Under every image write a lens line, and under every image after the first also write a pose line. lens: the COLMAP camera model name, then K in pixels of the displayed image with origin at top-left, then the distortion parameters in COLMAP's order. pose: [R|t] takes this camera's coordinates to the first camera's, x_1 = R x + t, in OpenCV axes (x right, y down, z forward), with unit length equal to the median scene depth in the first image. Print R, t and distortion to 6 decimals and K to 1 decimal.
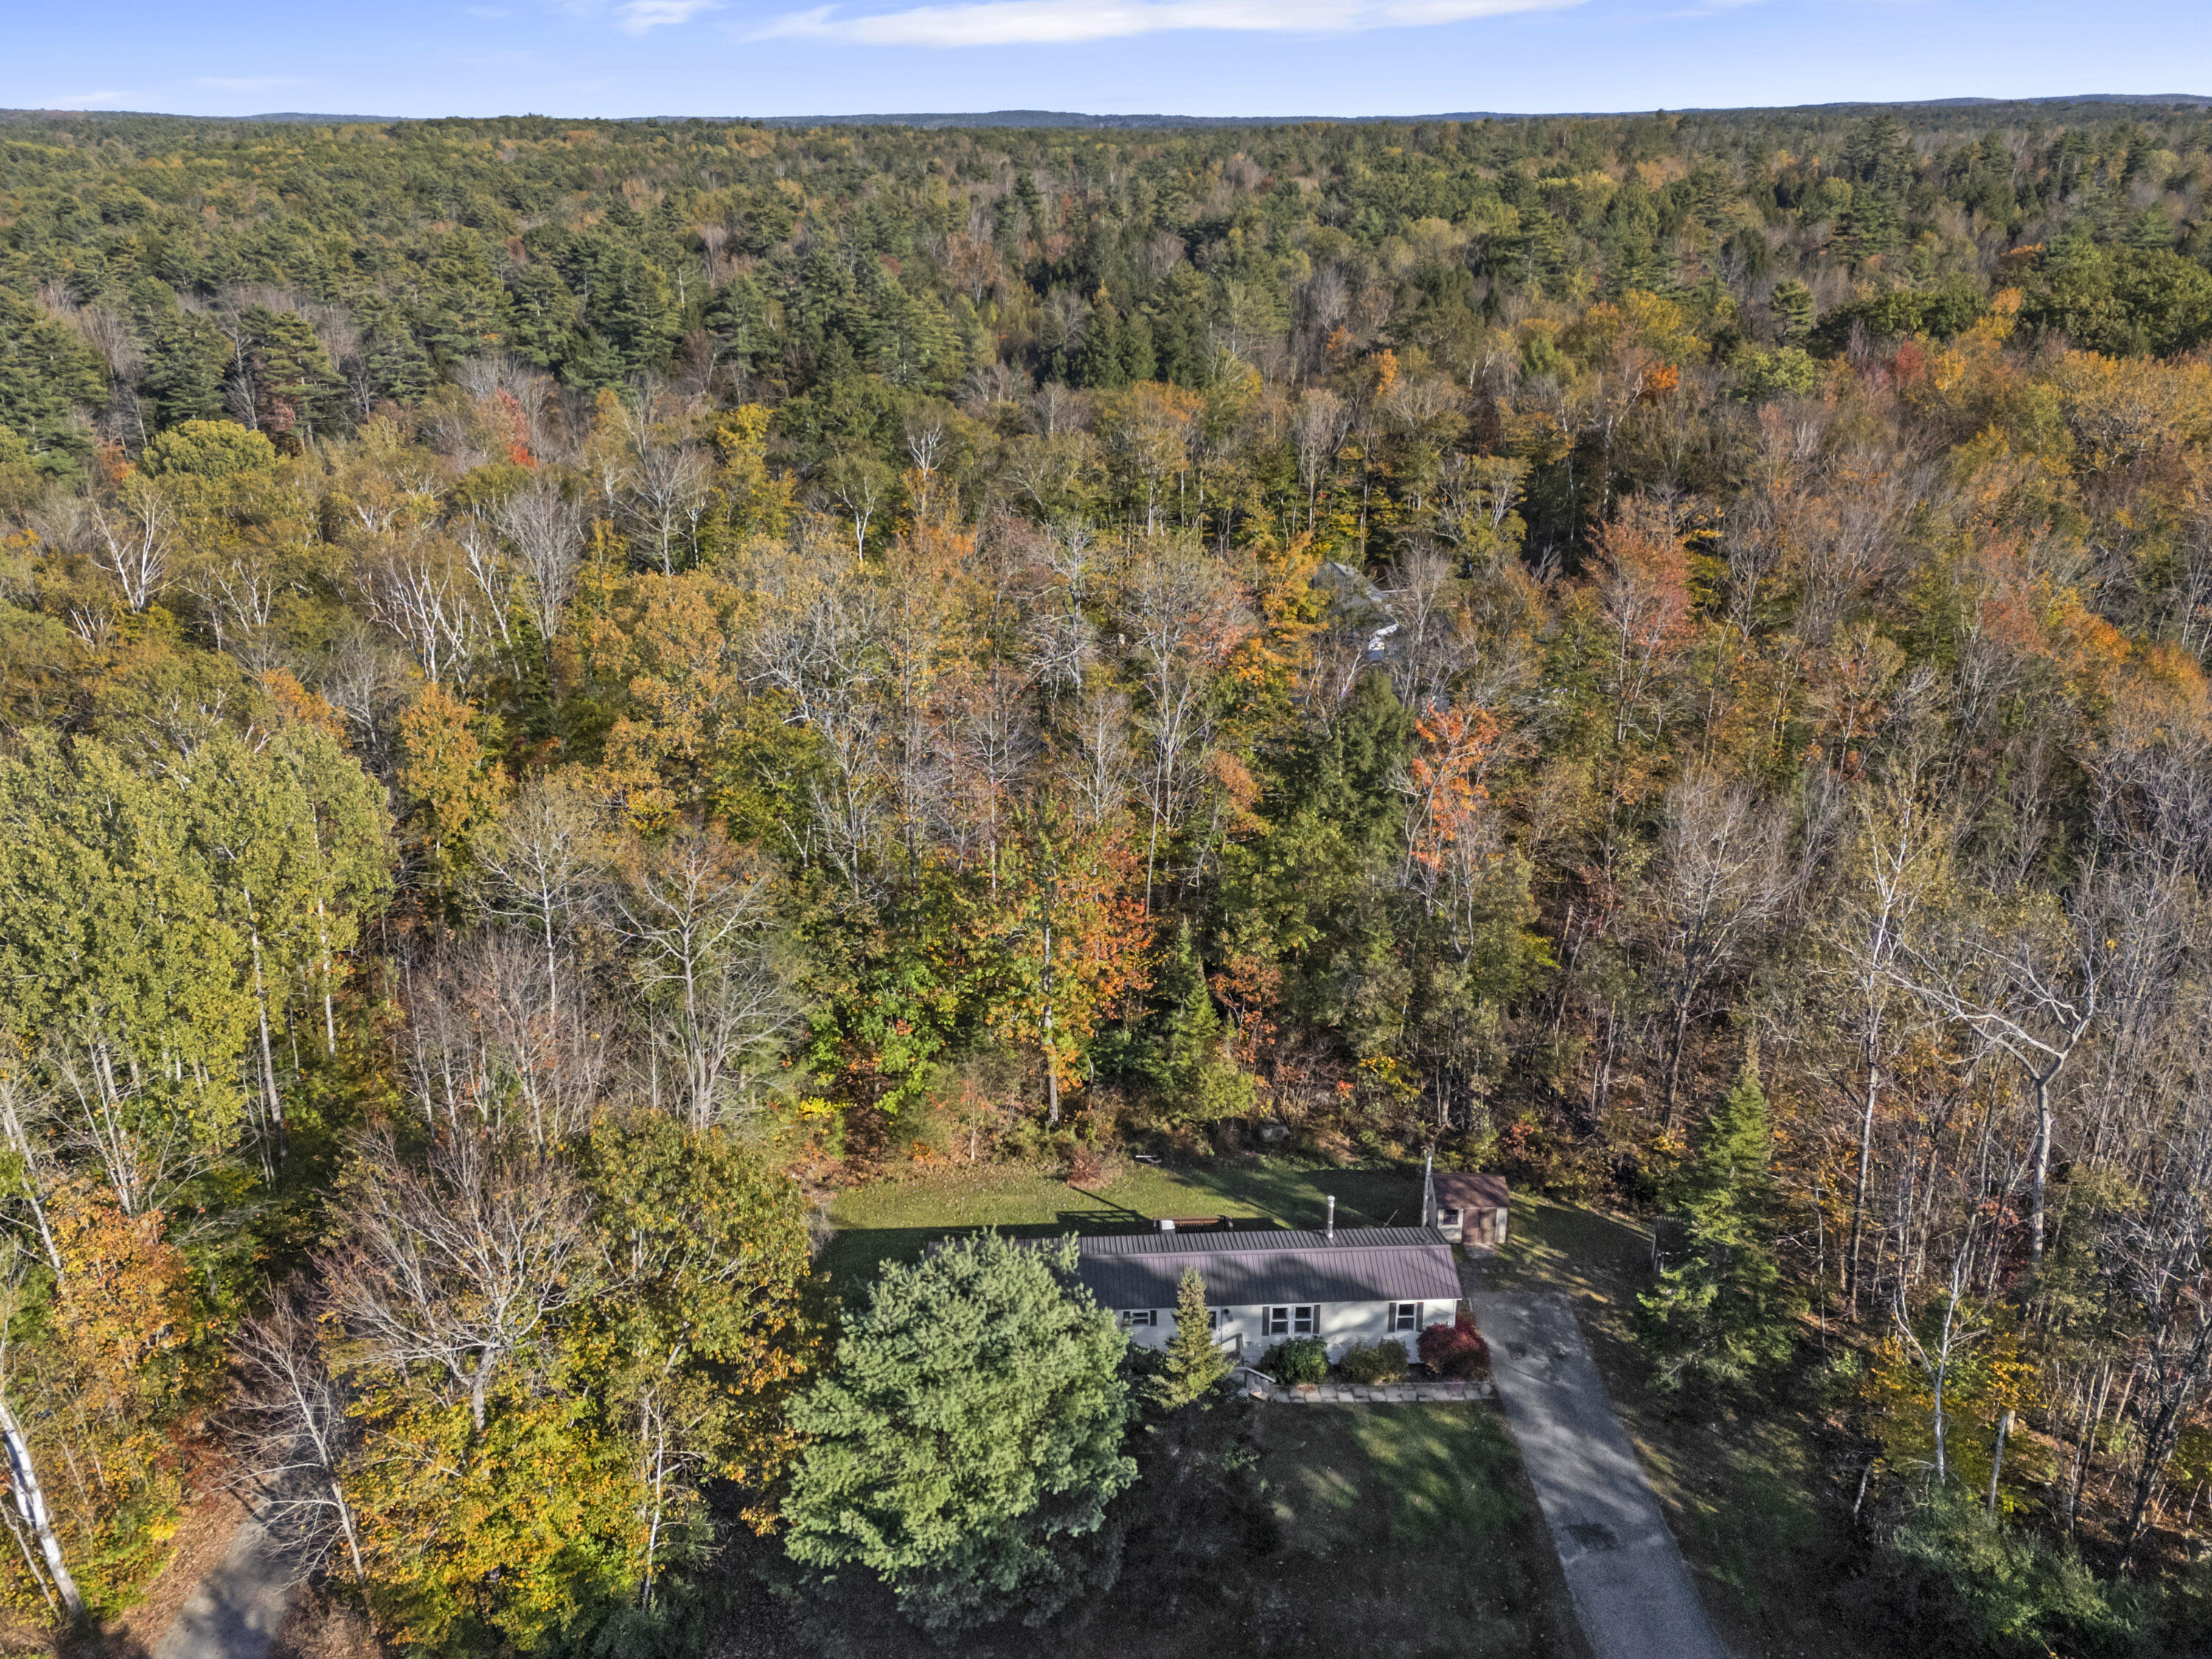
lens RADIAL K [[1715.1, 0, 1106.0], [0, 1715.1, 829.5], [0, 0, 1]] dist [0.057147, -0.043431]
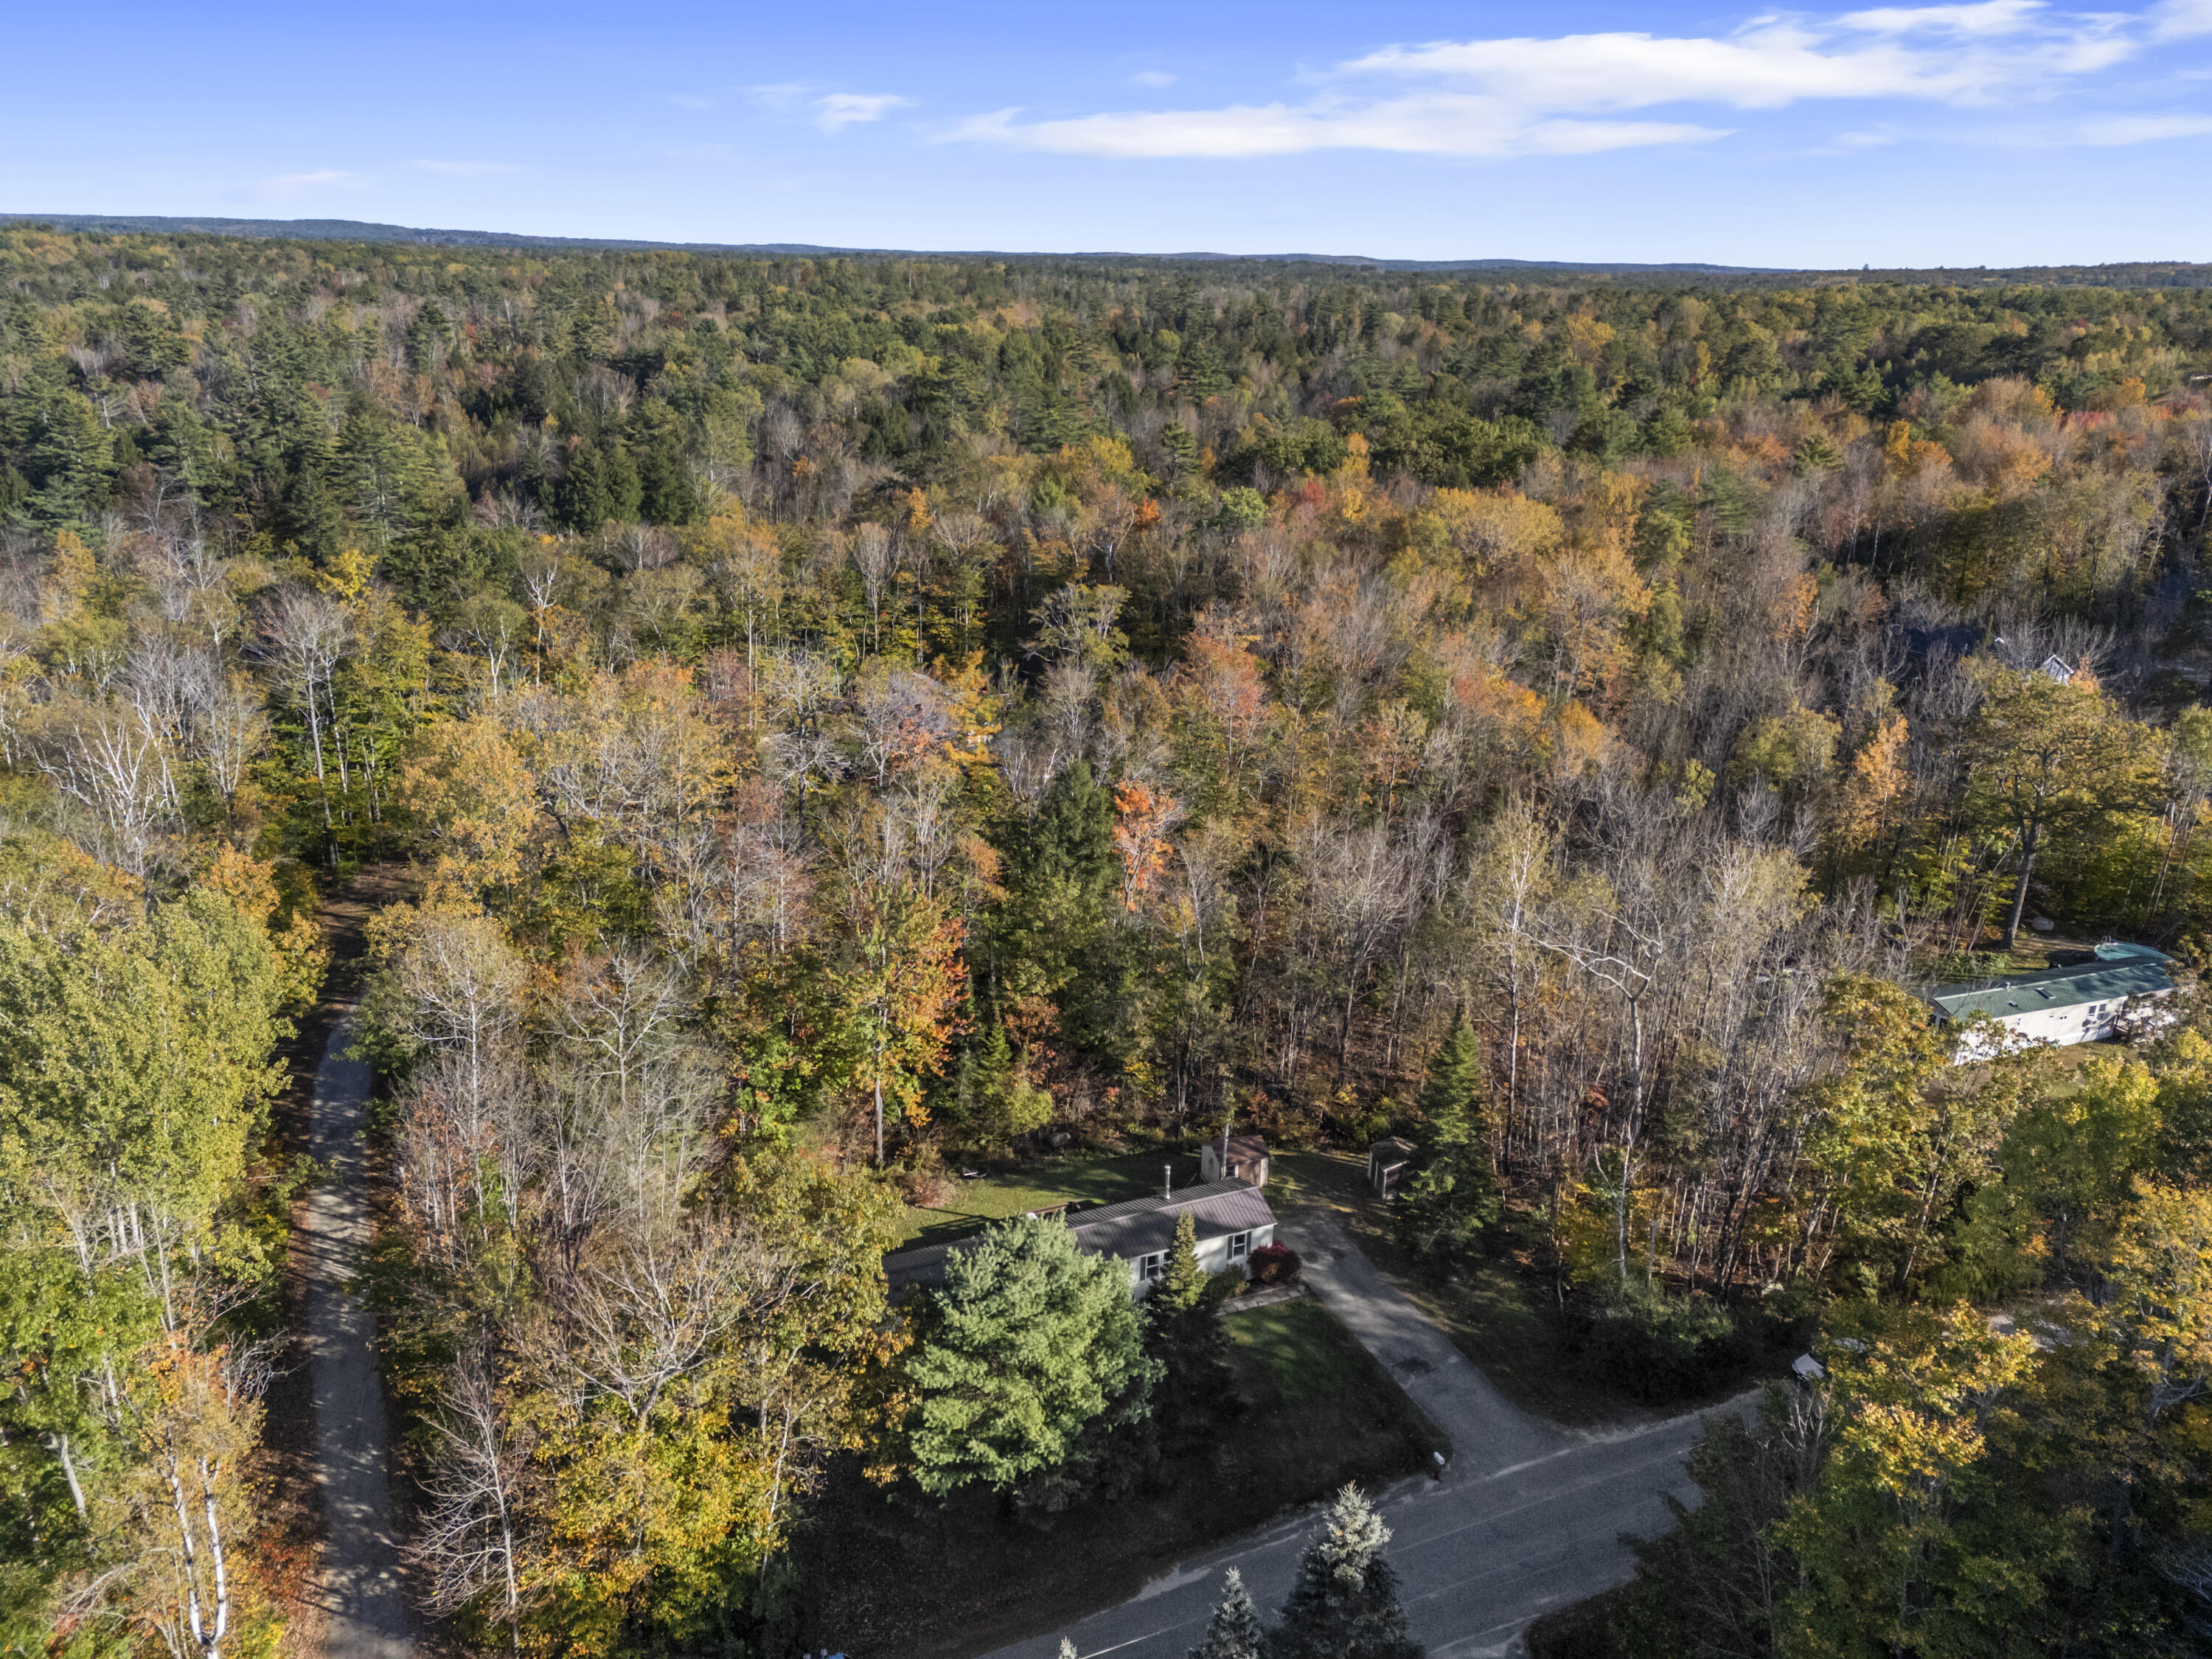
lens RADIAL K [[1632.7, 0, 1106.0], [0, 1632.7, 829.5], [0, 0, 1]] dist [0.072924, -0.064291]
pose [[0.928420, -0.091224, 0.360159, -0.277244], [0.108654, 0.993674, -0.028404, -0.006989], [-0.355289, 0.065504, 0.932459, -0.125124]]
